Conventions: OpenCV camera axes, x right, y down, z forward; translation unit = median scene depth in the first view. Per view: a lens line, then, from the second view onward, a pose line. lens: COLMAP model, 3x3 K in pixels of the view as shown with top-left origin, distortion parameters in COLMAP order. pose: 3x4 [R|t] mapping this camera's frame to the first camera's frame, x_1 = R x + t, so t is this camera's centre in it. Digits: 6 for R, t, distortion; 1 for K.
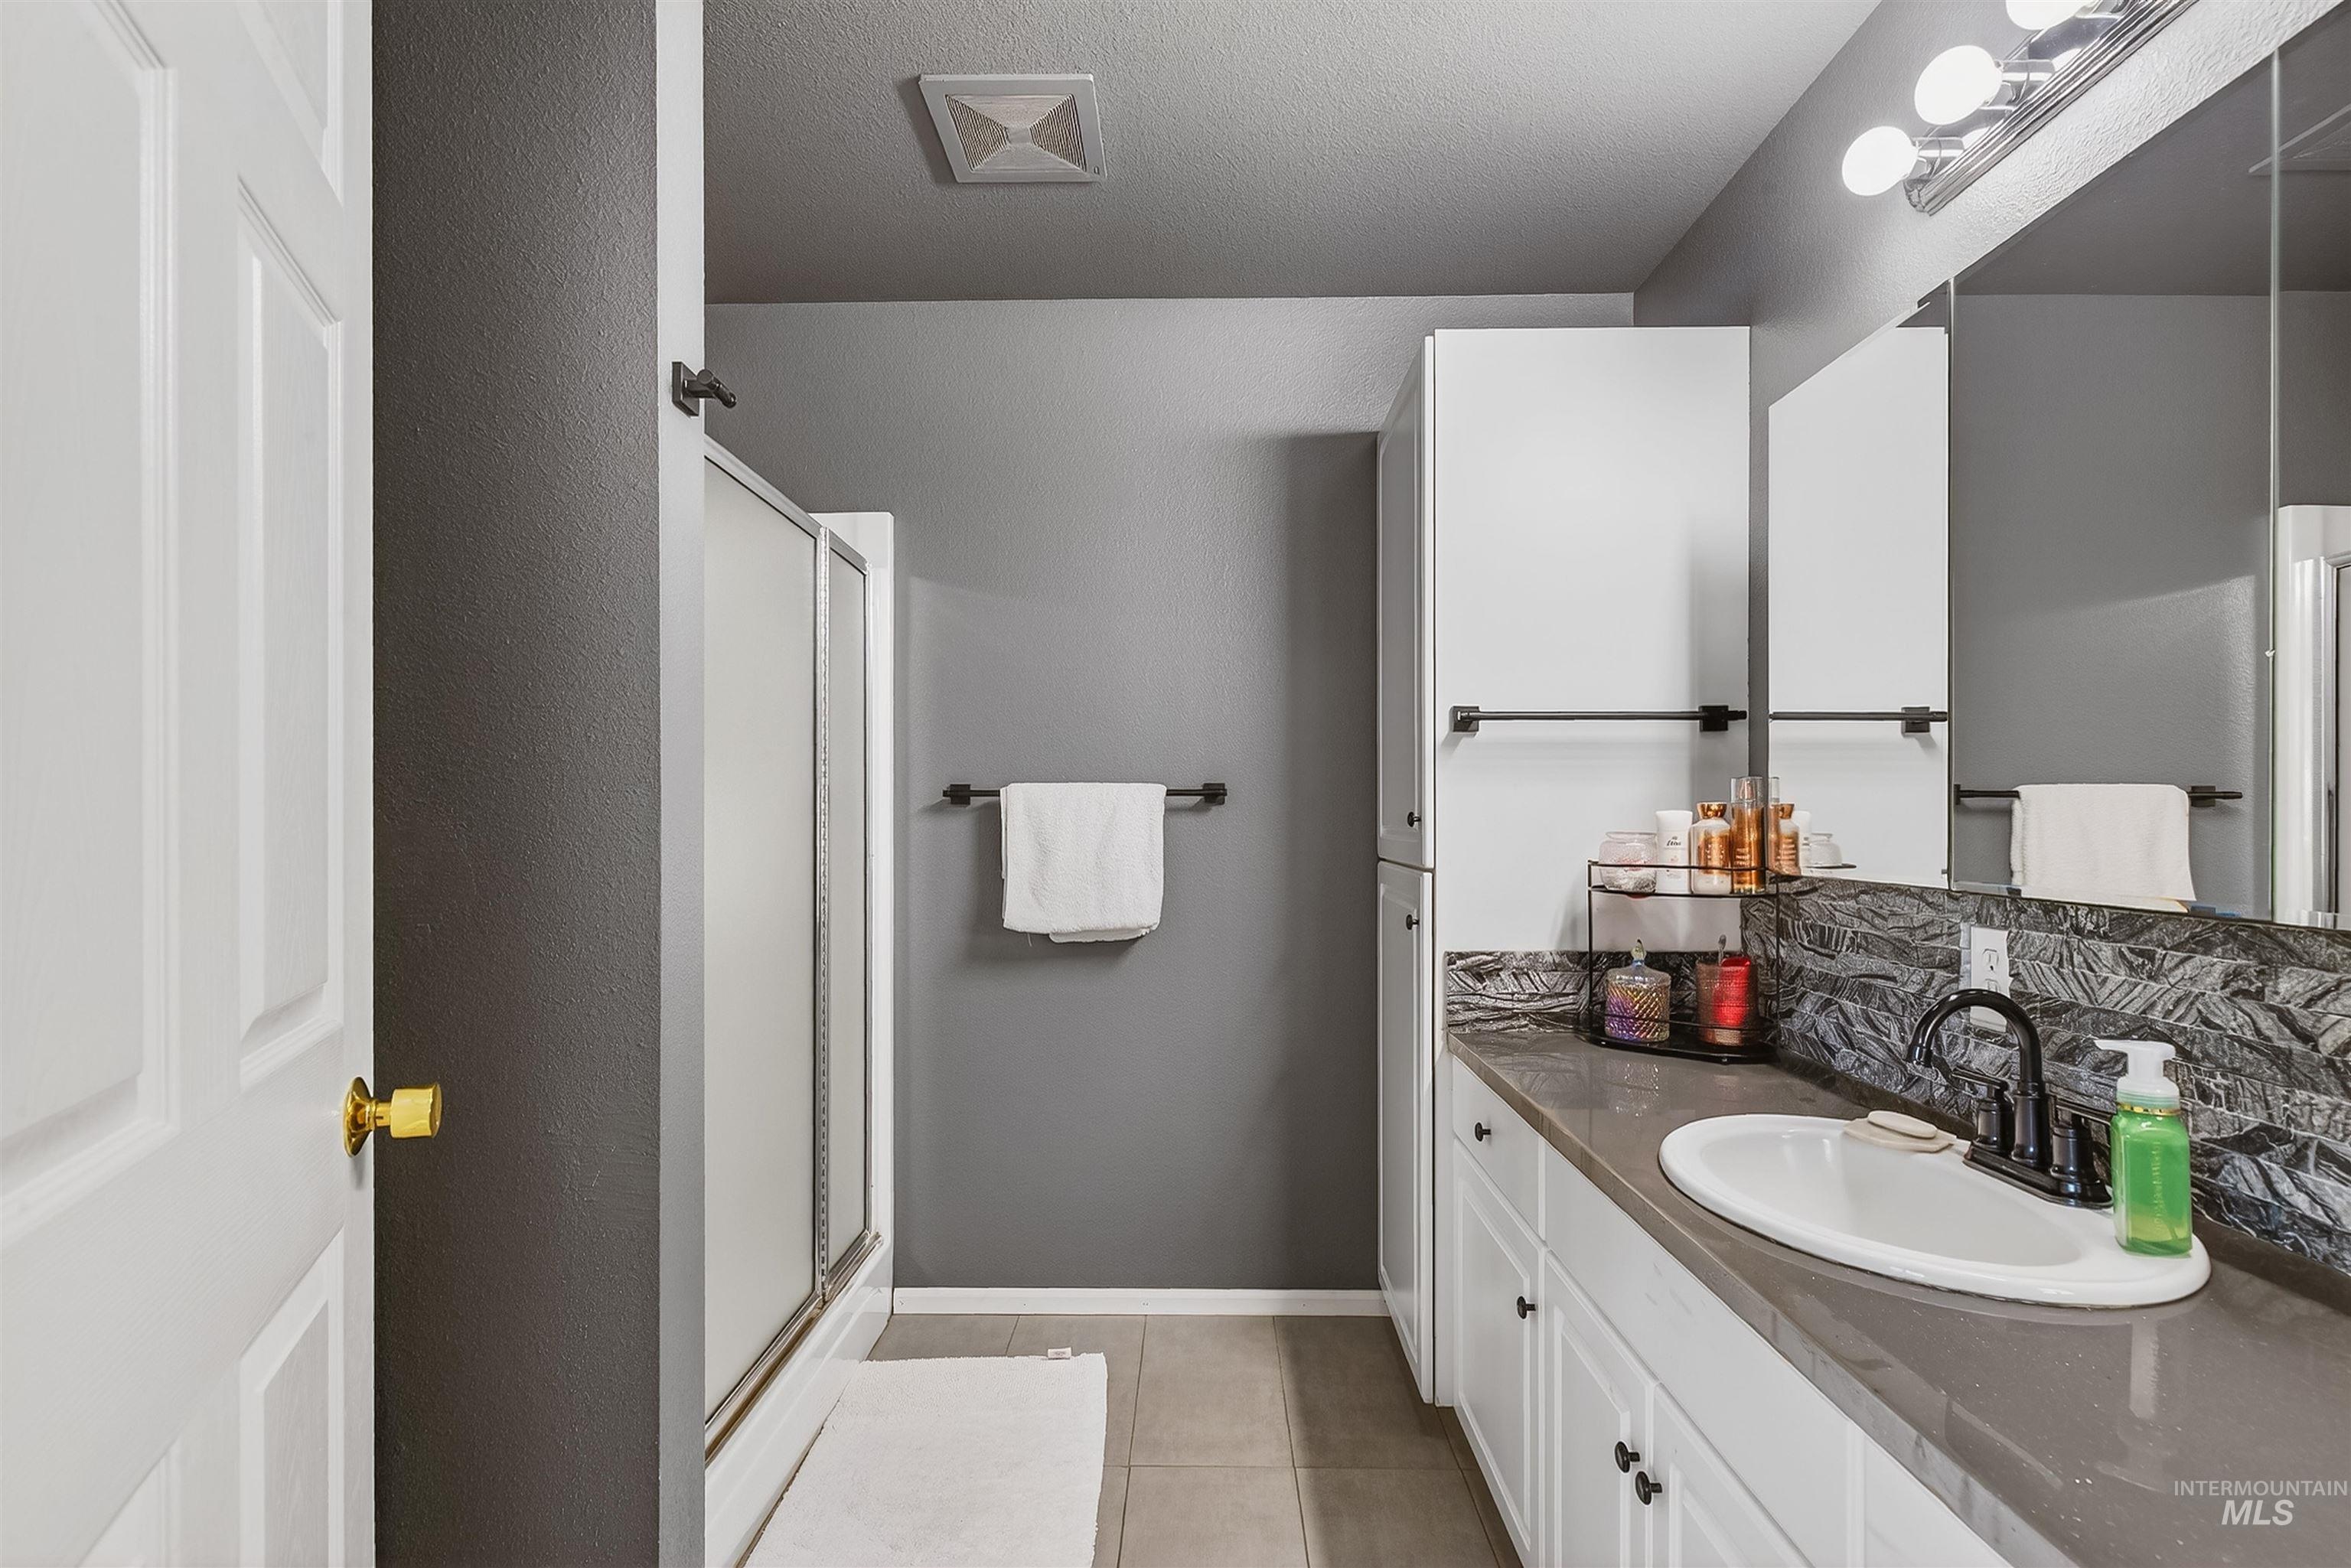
lens RADIAL K [[1072.1, 0, 1179.0], [0, 1072.1, 801.3], [0, 0, 1]] dist [0.001831, -0.000119]
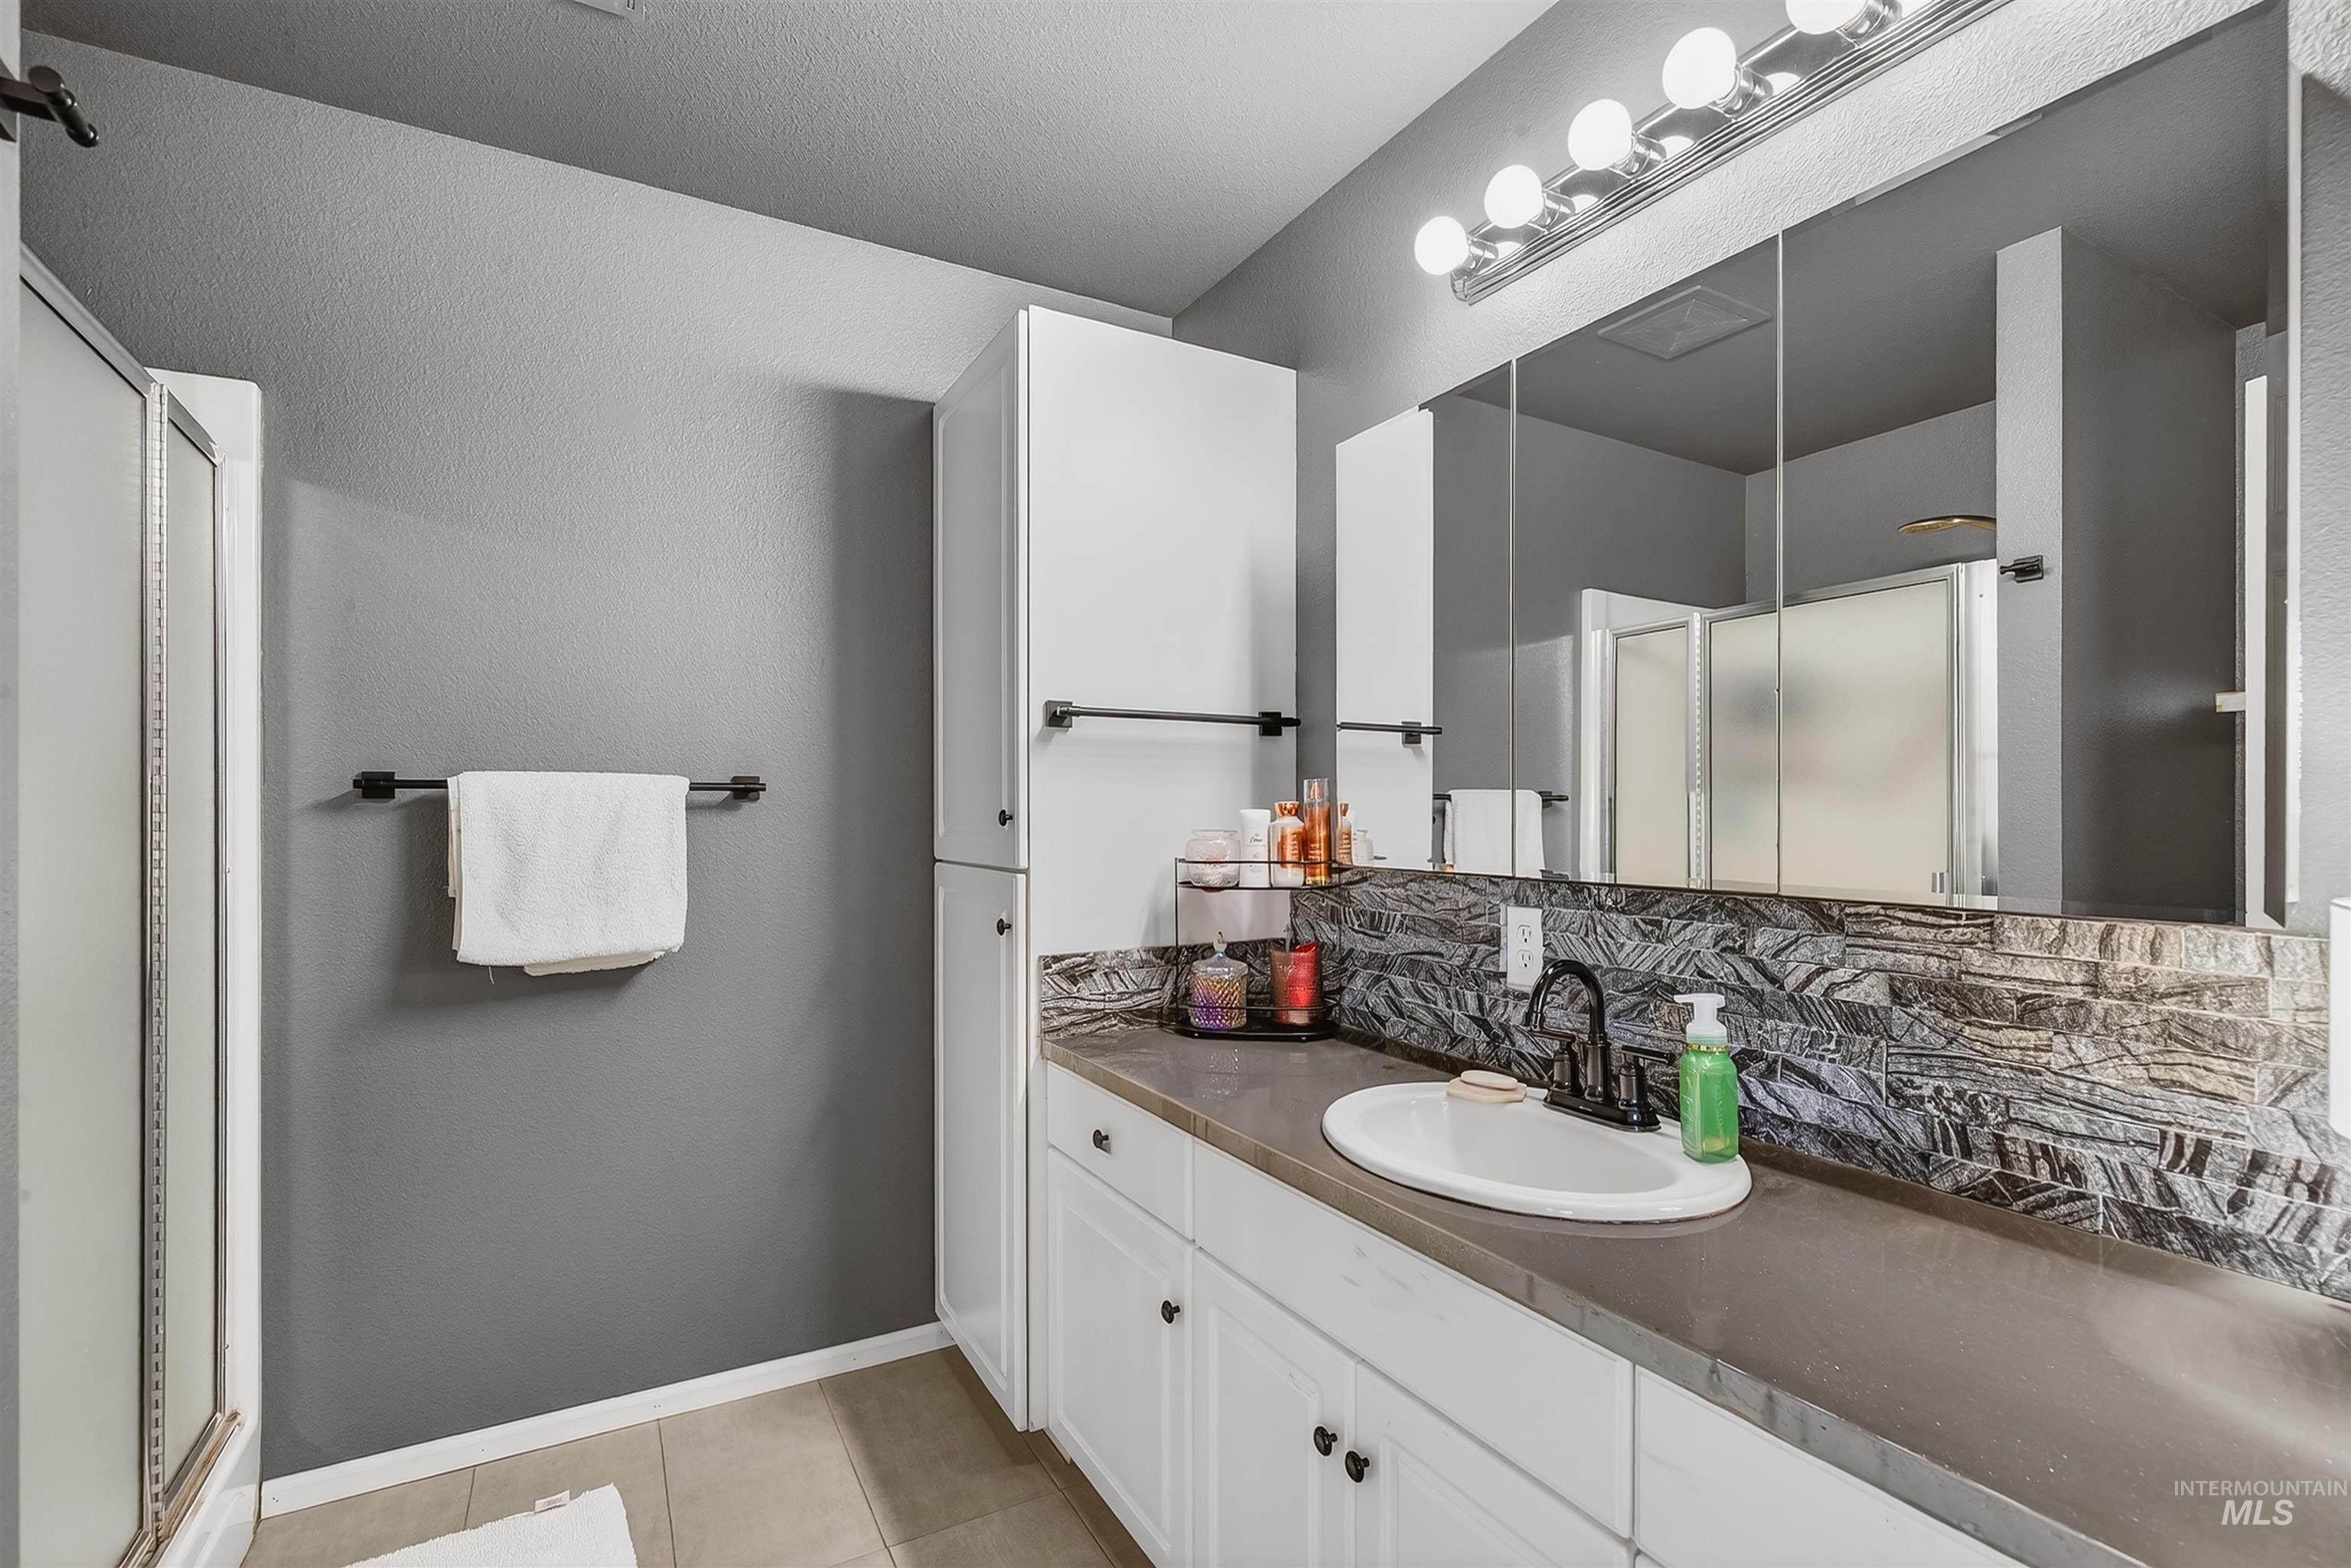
lens RADIAL K [[1072.1, 0, 1175.7], [0, 1072.1, 802.8], [0, 0, 1]] dist [0.001831, -0.000119]
pose [[0.864167, 0.005184, 0.503179, -0.131070], [-0.006616, 0.999978, 0.001061, 0.001559], [-0.503162, -0.004246, 0.864182, 0.110661]]
